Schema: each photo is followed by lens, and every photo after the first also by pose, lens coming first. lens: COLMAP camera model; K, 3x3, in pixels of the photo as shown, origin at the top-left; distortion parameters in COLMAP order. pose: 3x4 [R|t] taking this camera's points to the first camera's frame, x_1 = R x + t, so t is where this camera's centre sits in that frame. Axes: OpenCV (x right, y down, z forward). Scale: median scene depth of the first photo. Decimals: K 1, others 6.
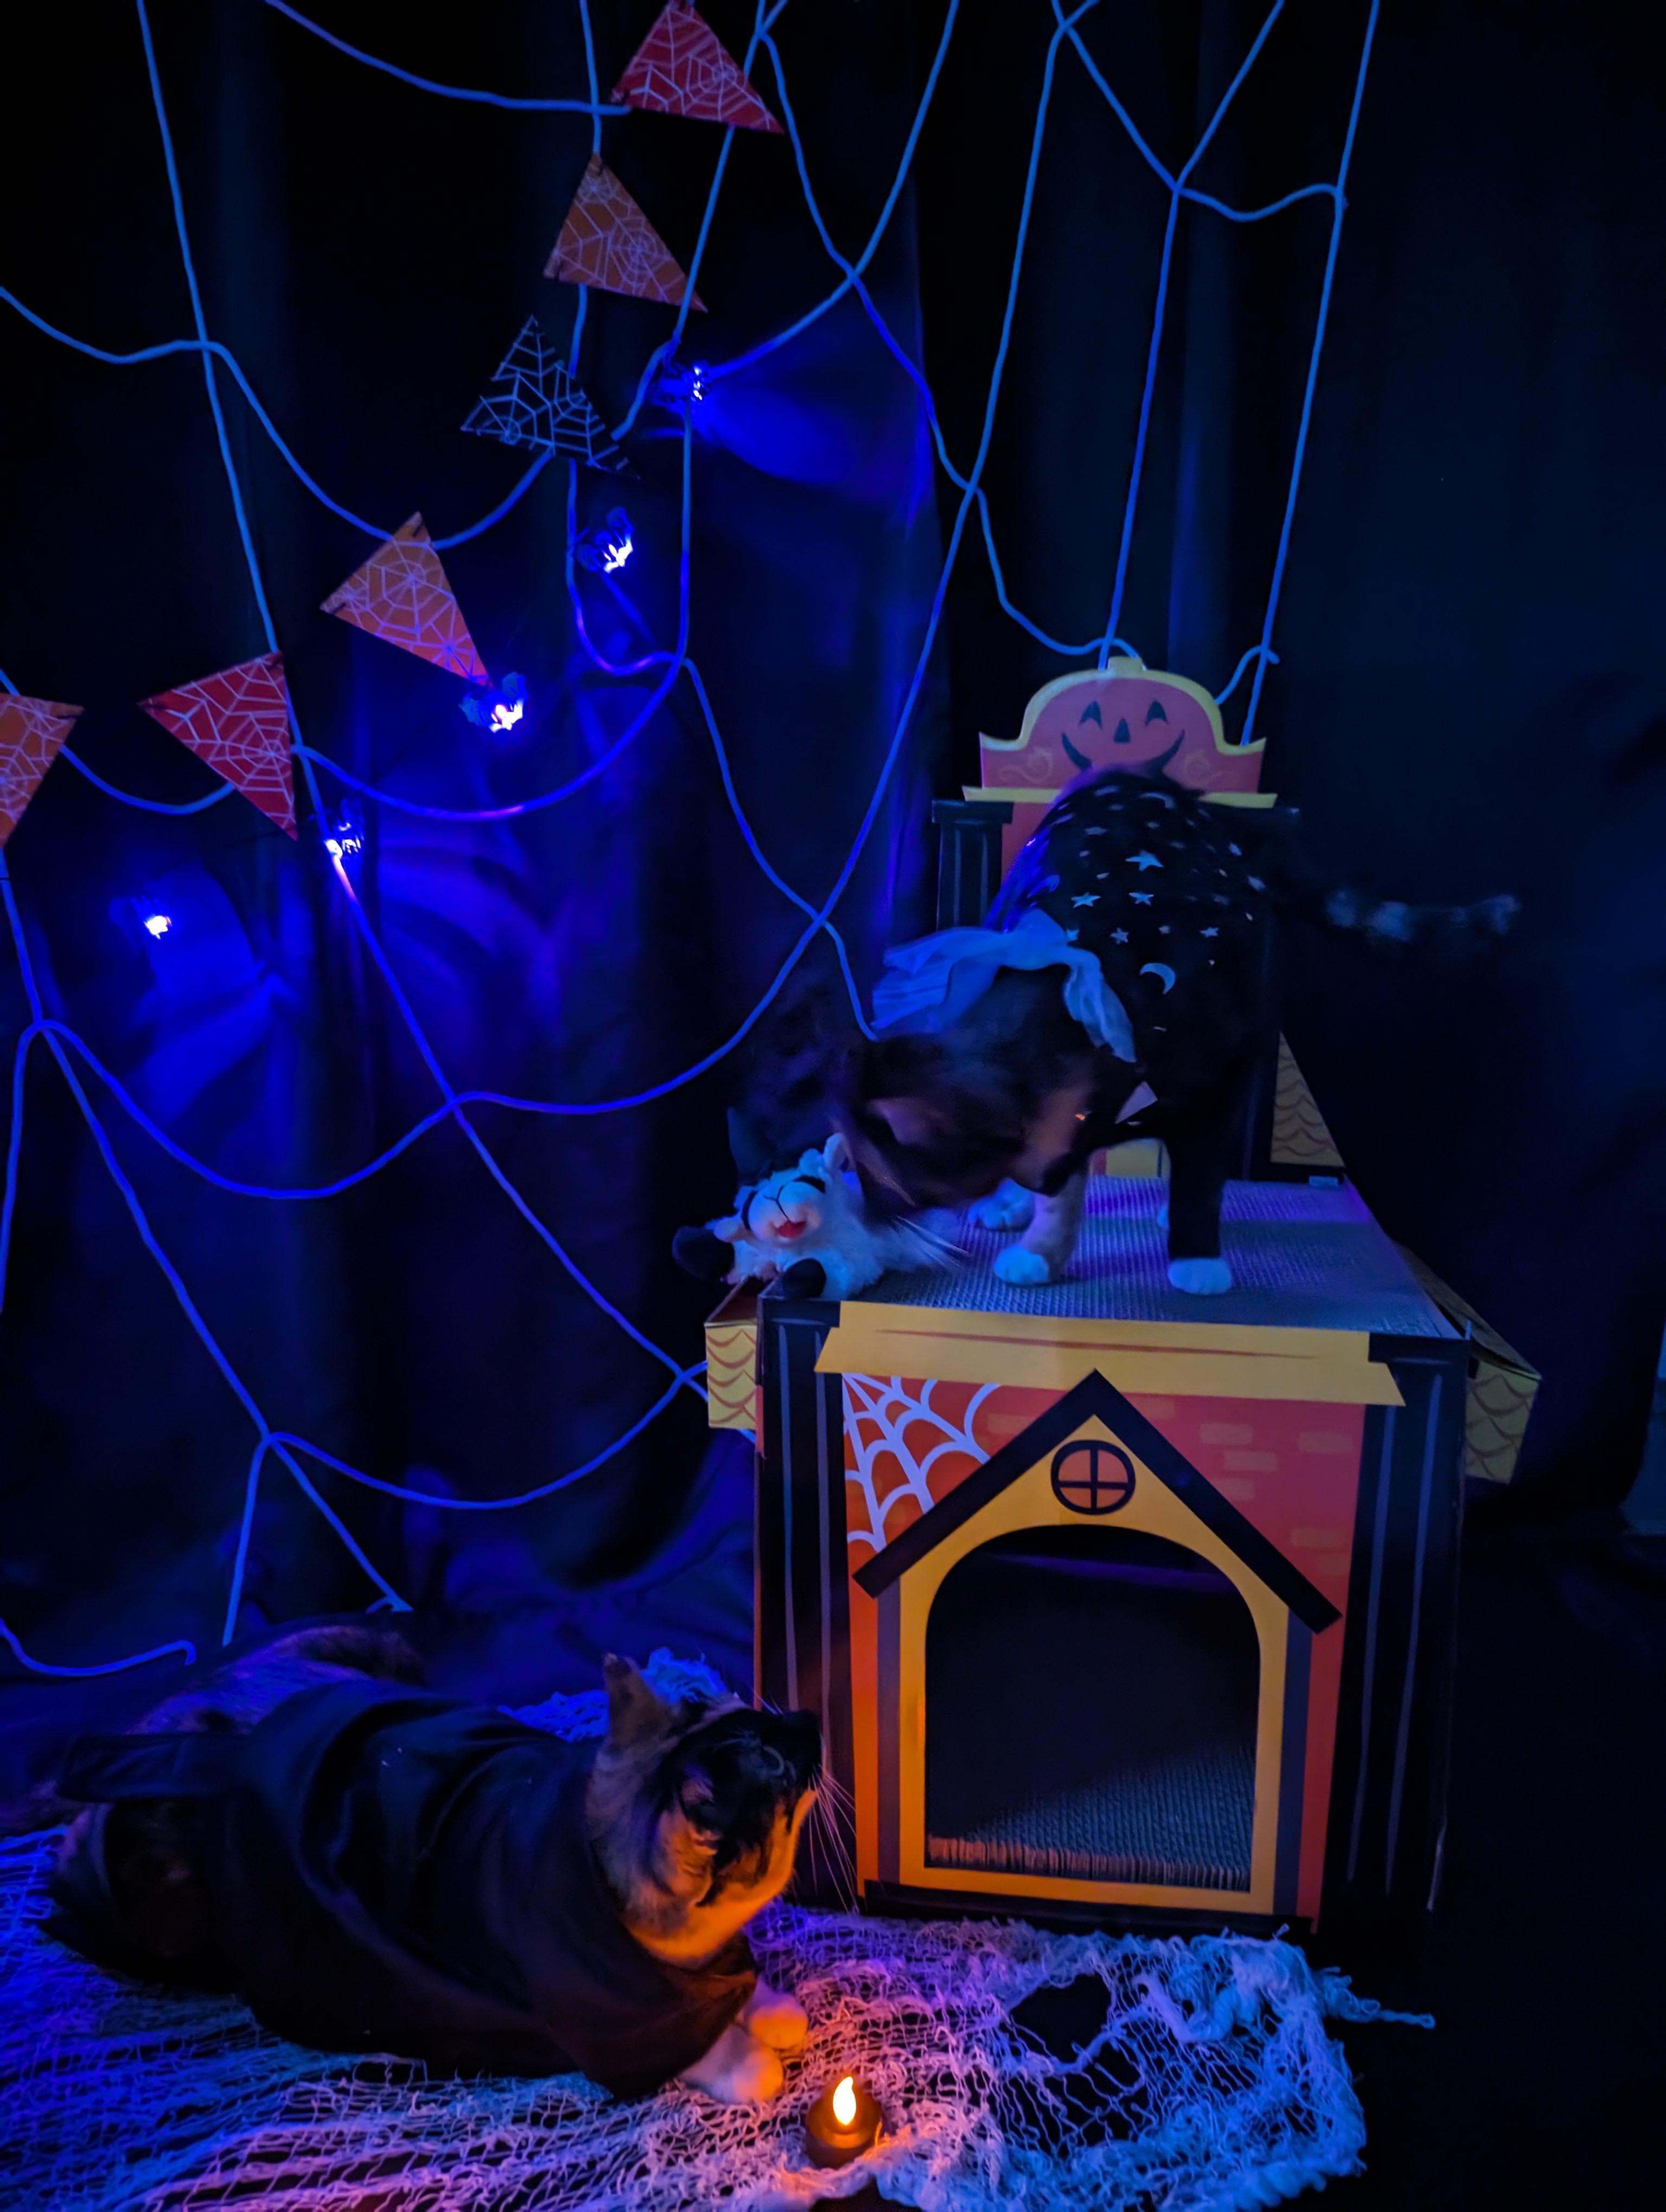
lens RADIAL K [[1556.6, 0, 833.0], [0, 1556.6, 1106.0], [0, 0, 1]] dist [0.001614, -0.020007]
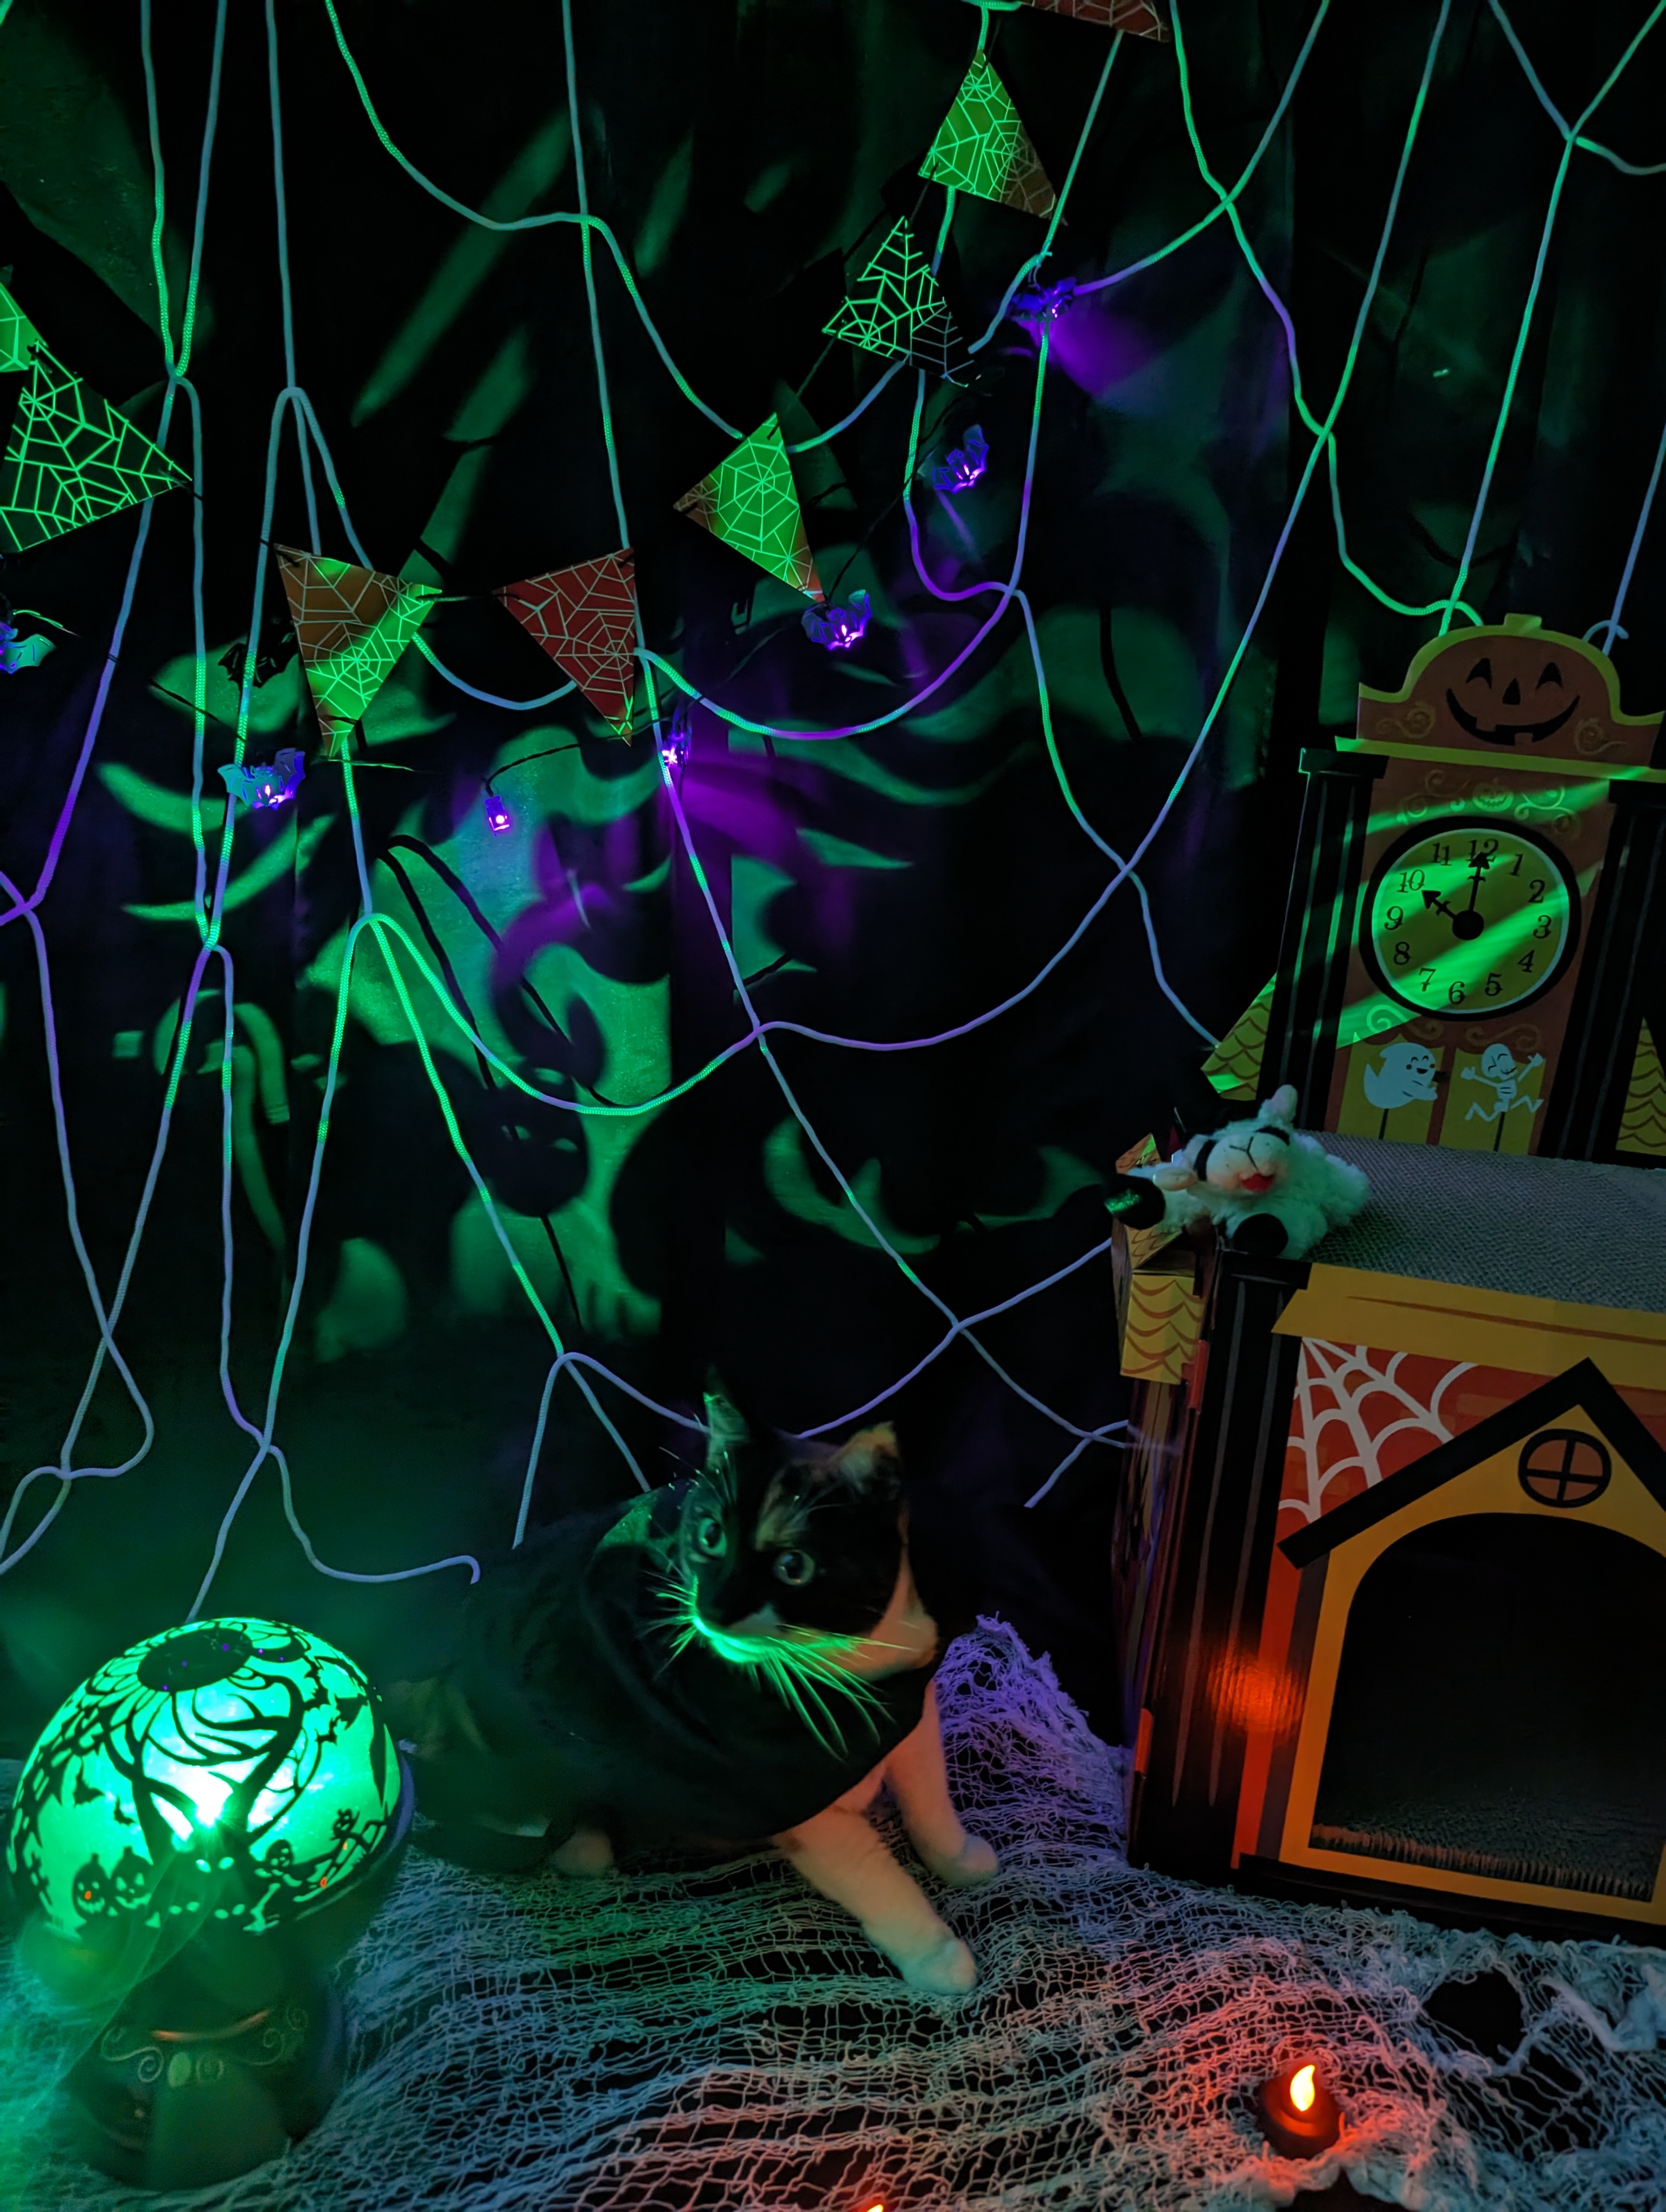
lens RADIAL K [[1535.1, 0, 833.0], [0, 1535.1, 1106.0], [0, 0, 1]] dist [0.030649, -0.054221]
pose [[0.996942, 0.077088, -0.012782, -0.279274], [-0.076706, 0.996658, 0.028093, 0.025023], [0.014905, -0.027026, 0.999524, 0.050136]]
